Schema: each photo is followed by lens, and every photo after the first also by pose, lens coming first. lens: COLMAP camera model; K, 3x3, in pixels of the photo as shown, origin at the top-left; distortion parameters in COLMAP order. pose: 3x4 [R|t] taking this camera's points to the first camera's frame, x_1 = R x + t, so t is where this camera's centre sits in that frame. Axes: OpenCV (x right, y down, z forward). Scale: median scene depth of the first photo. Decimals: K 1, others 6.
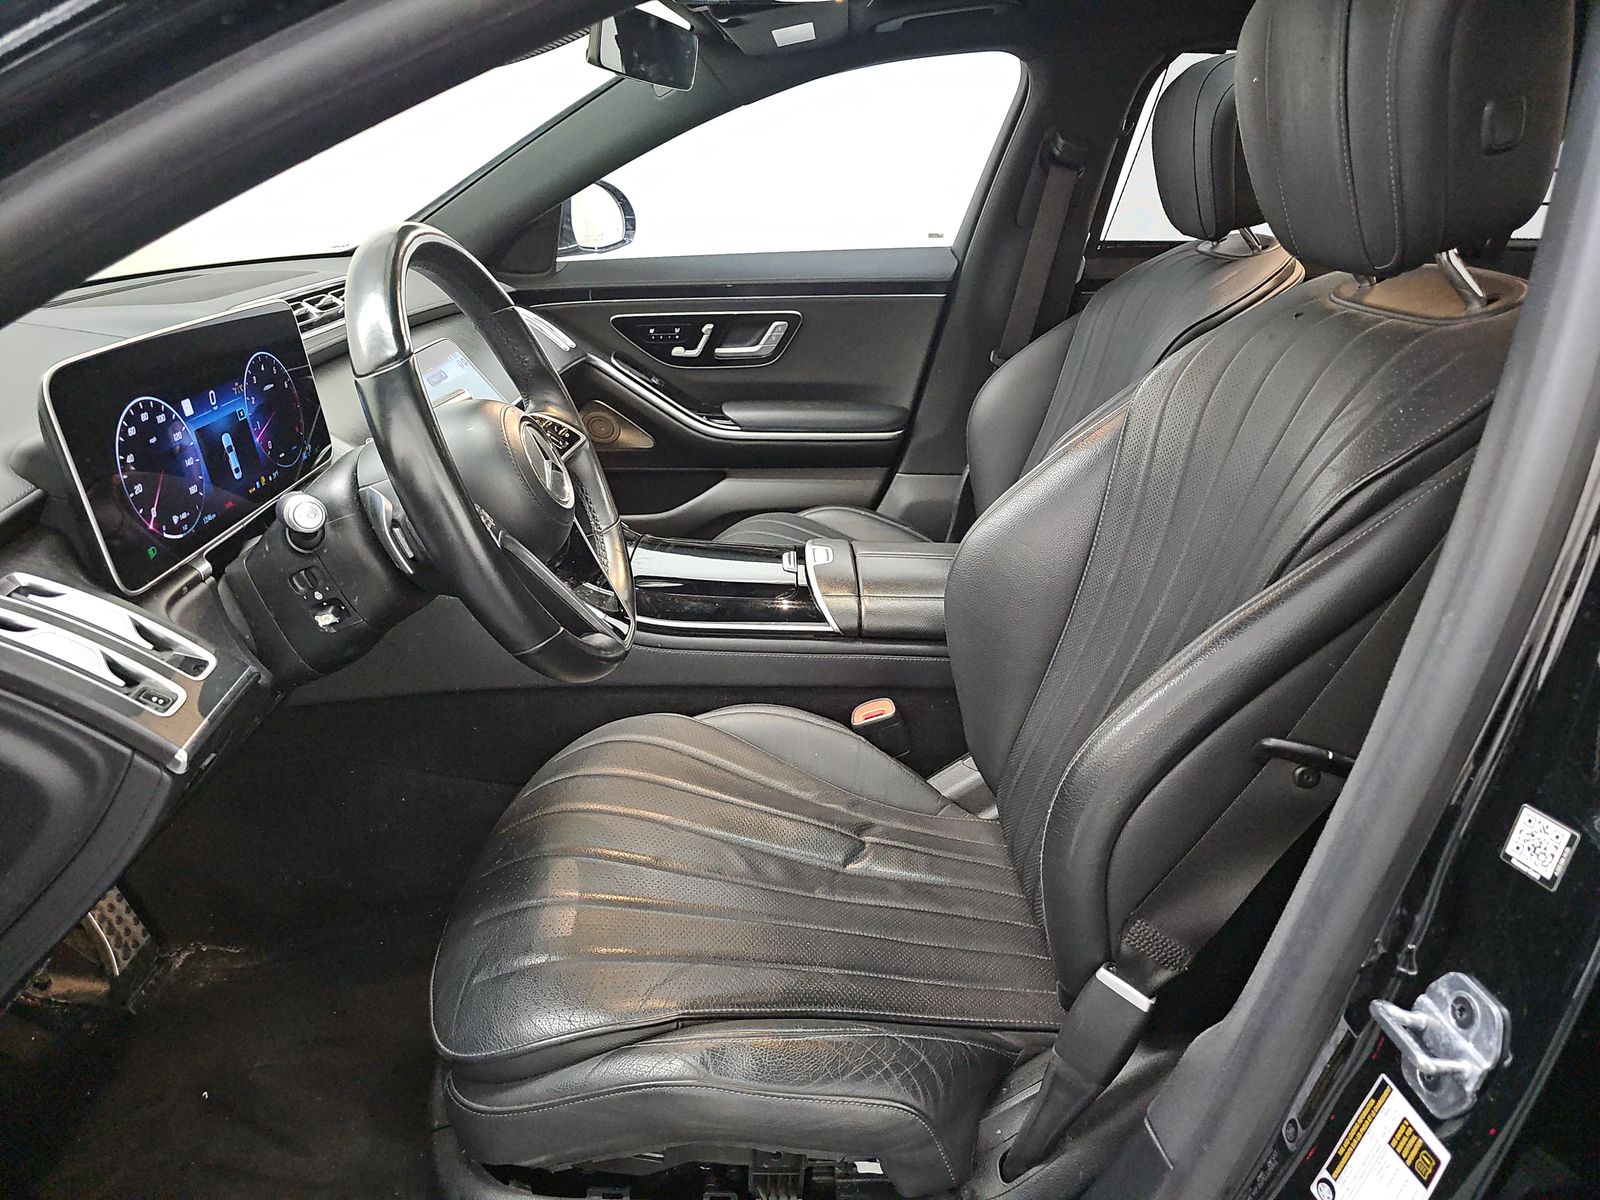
lens RADIAL K [[1053.6, 0, 792.8], [0, 1053.6, 600.0], [0, 0, 1]] dist [0.040882, -0.037356]
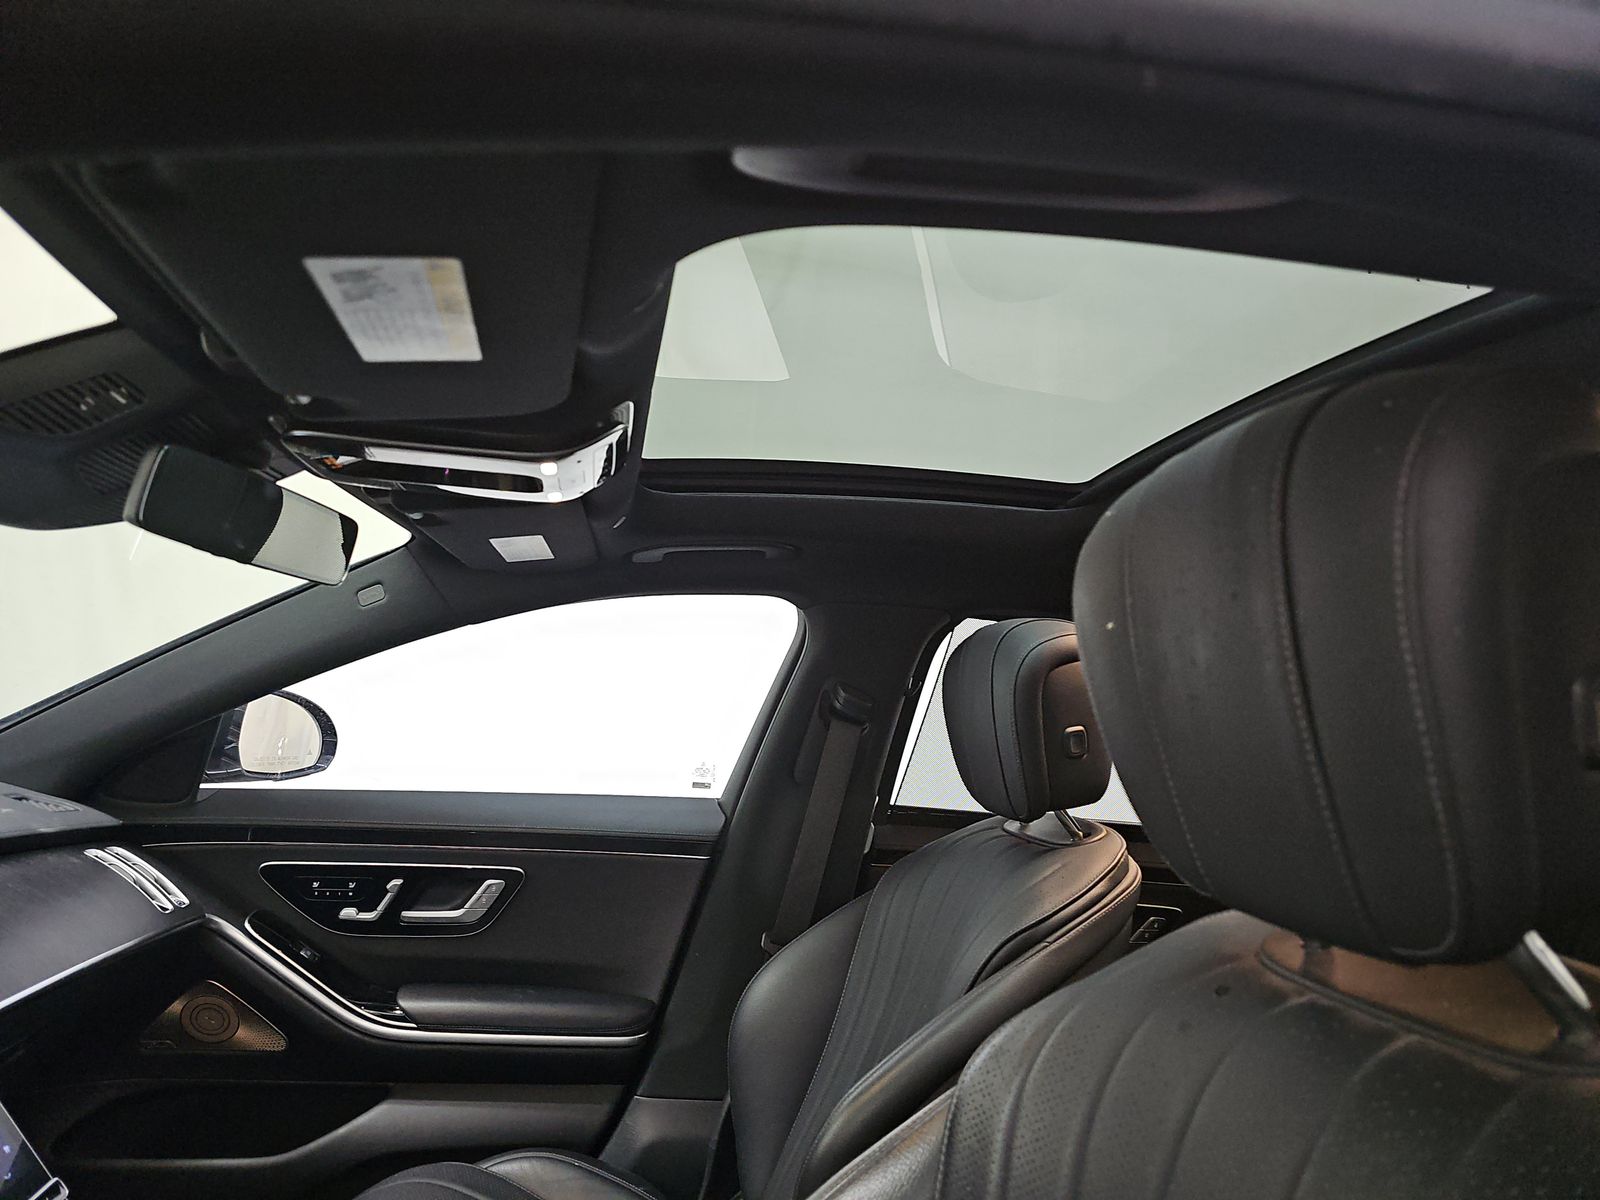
lens RADIAL K [[1053.6, 0, 791.6], [0, 1053.6, 601.4], [0, 0, 1]] dist [0.040882, -0.037356]
pose [[0.982183, 0.094060, 0.162692, 0.056230], [-0.006832, 0.883025, -0.469275, -0.081685], [-0.187801, 0.459803, 0.867935, 0.194668]]
